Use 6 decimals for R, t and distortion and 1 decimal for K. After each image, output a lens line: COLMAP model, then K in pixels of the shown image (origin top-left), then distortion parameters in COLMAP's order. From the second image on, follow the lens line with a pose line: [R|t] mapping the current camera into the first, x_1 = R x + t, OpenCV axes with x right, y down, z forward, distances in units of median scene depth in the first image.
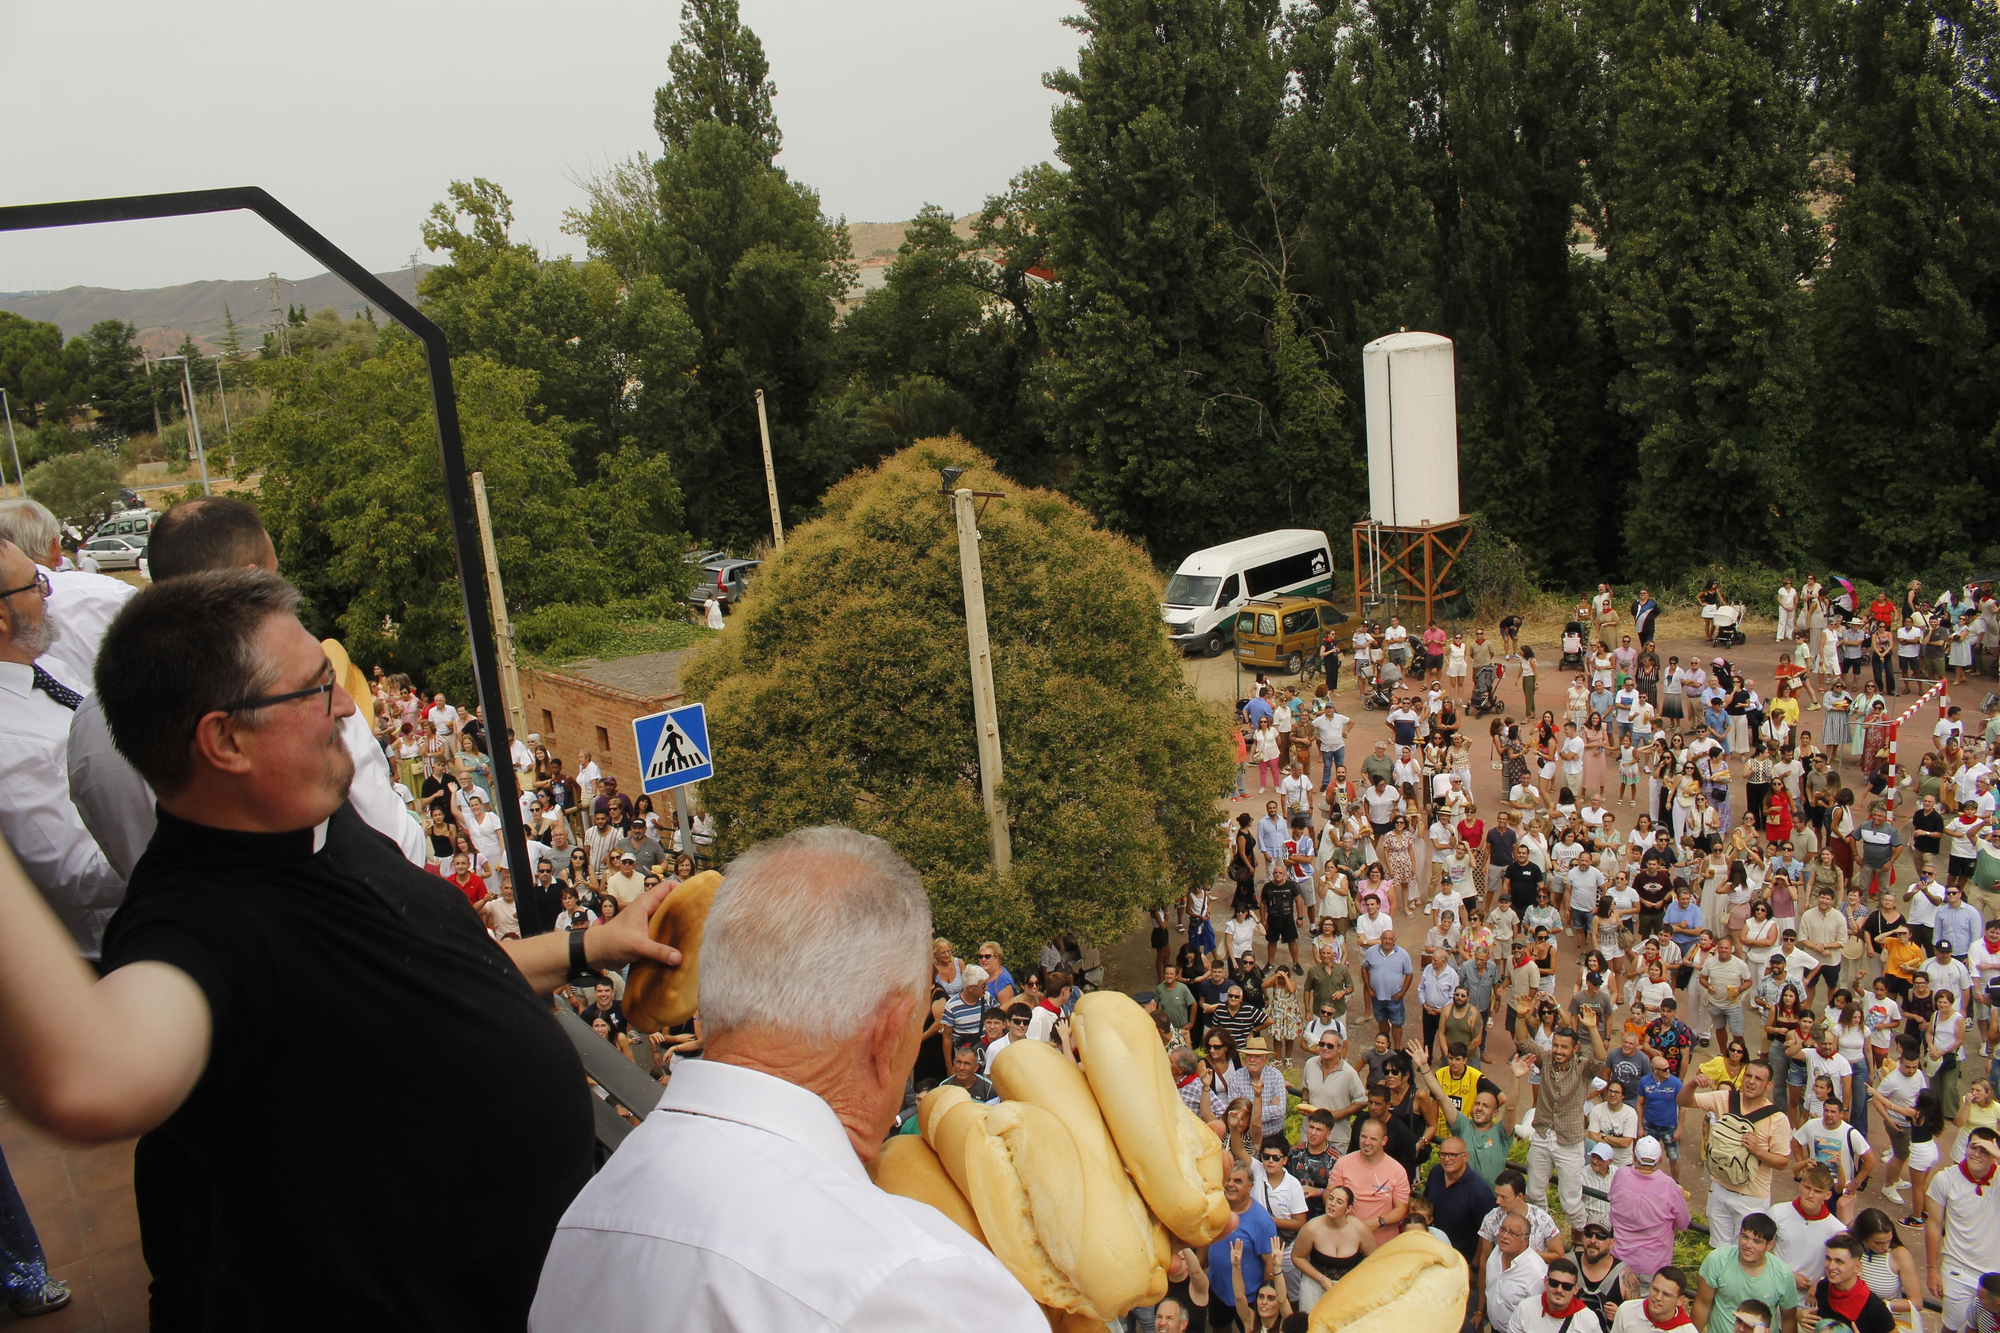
lens RADIAL K [[1658.5, 0, 1000.0], [0, 1658.5, 666.5], [0, 0, 1]] dist [-0.152708, 0.139443]
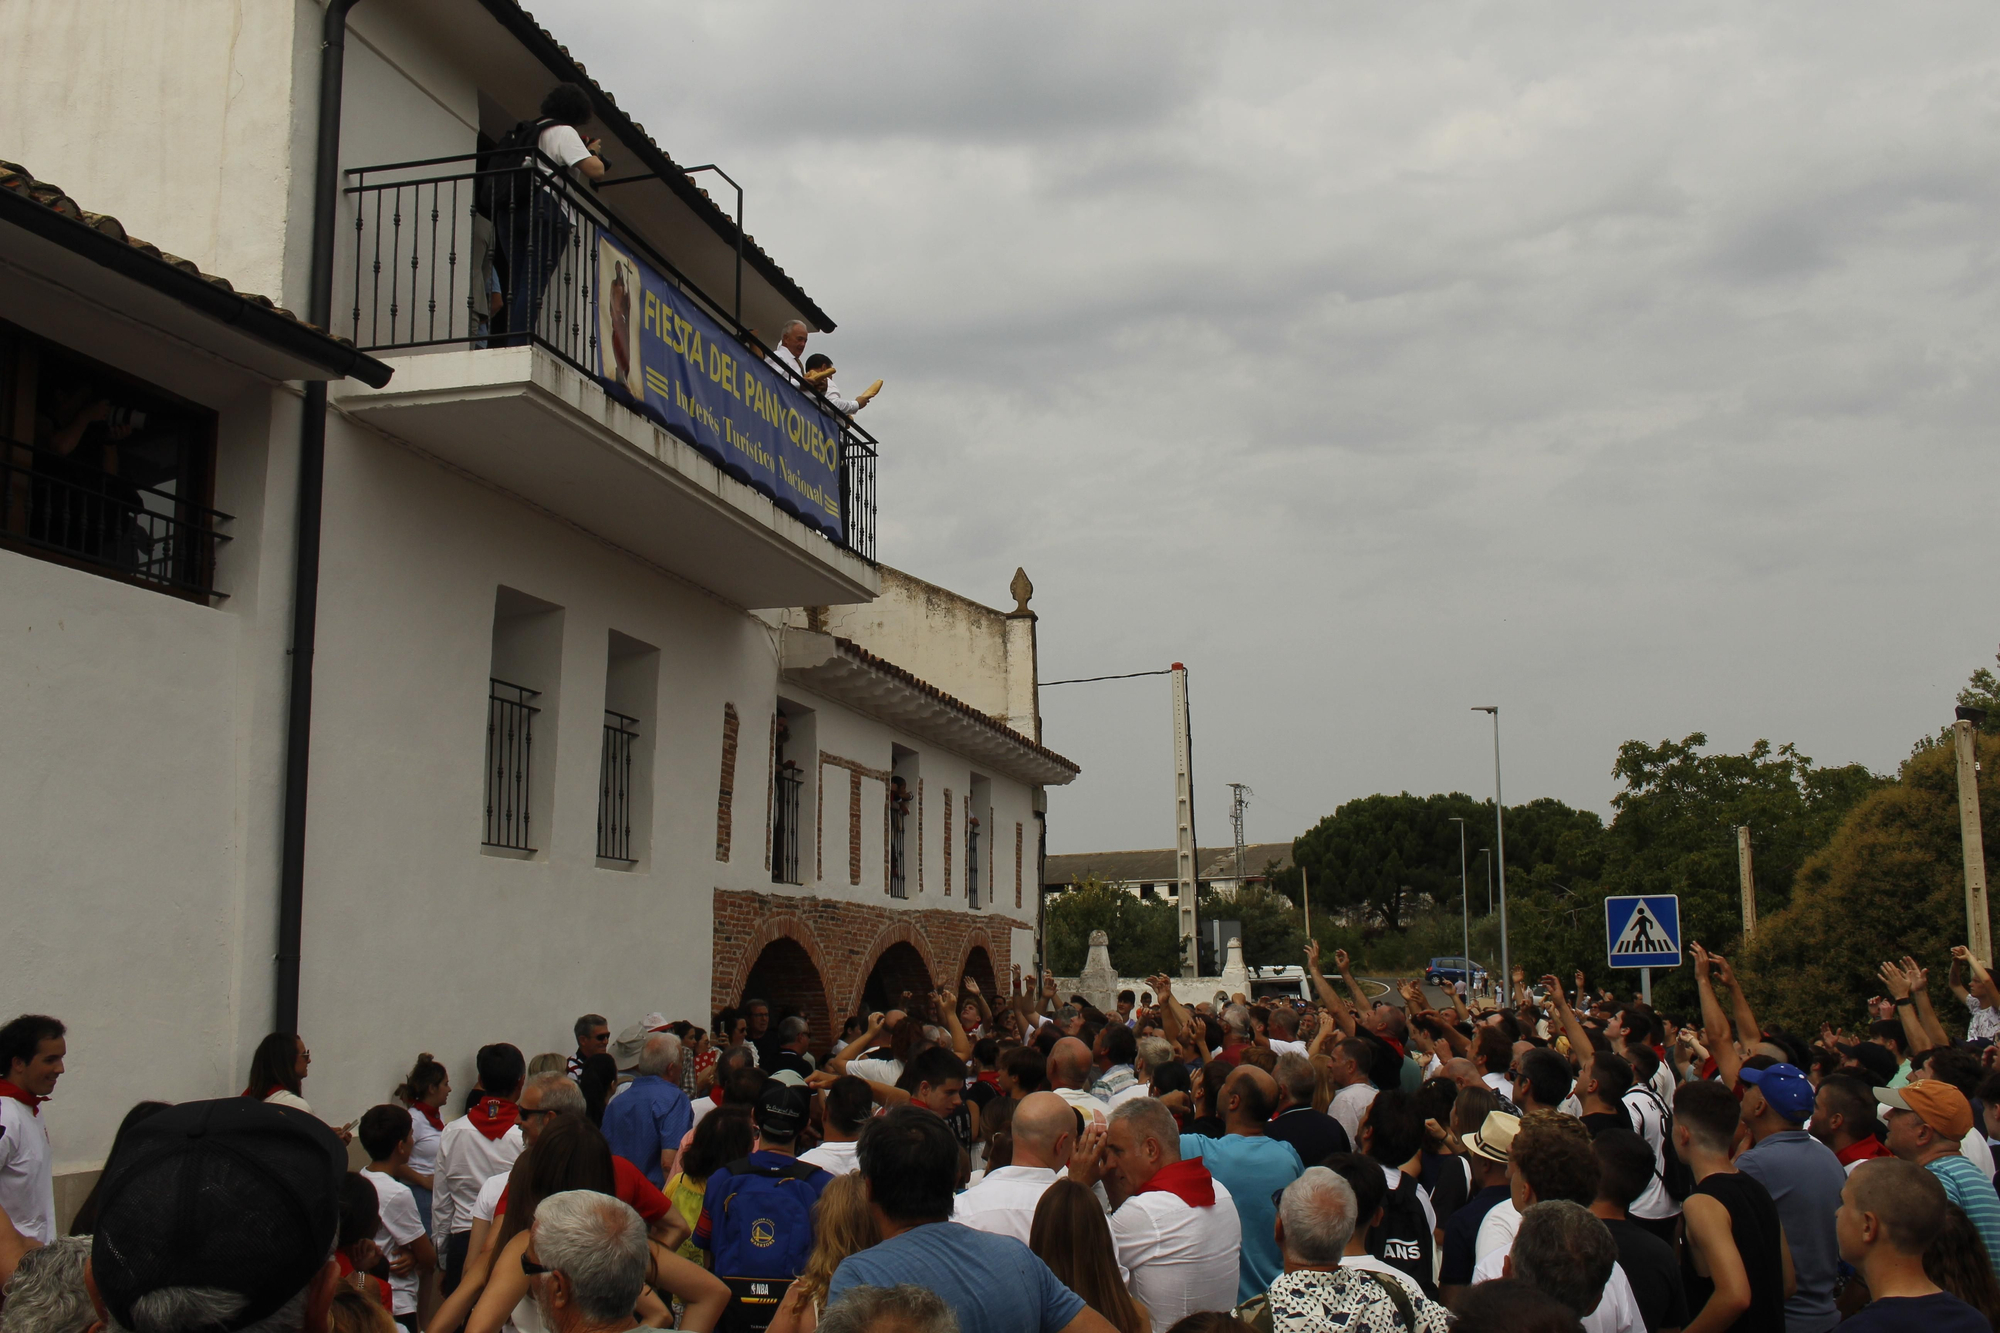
lens RADIAL K [[2065.9, 0, 1000.0], [0, 2065.9, 666.5], [0, 0, 1]] dist [-0.135354, 0.146561]
pose [[0.660582, -0.030362, -0.750140, 0.502752], [-0.206888, 0.953131, -0.220766, 0.249913], [0.721685, 0.301030, 0.623340, -0.194743]]
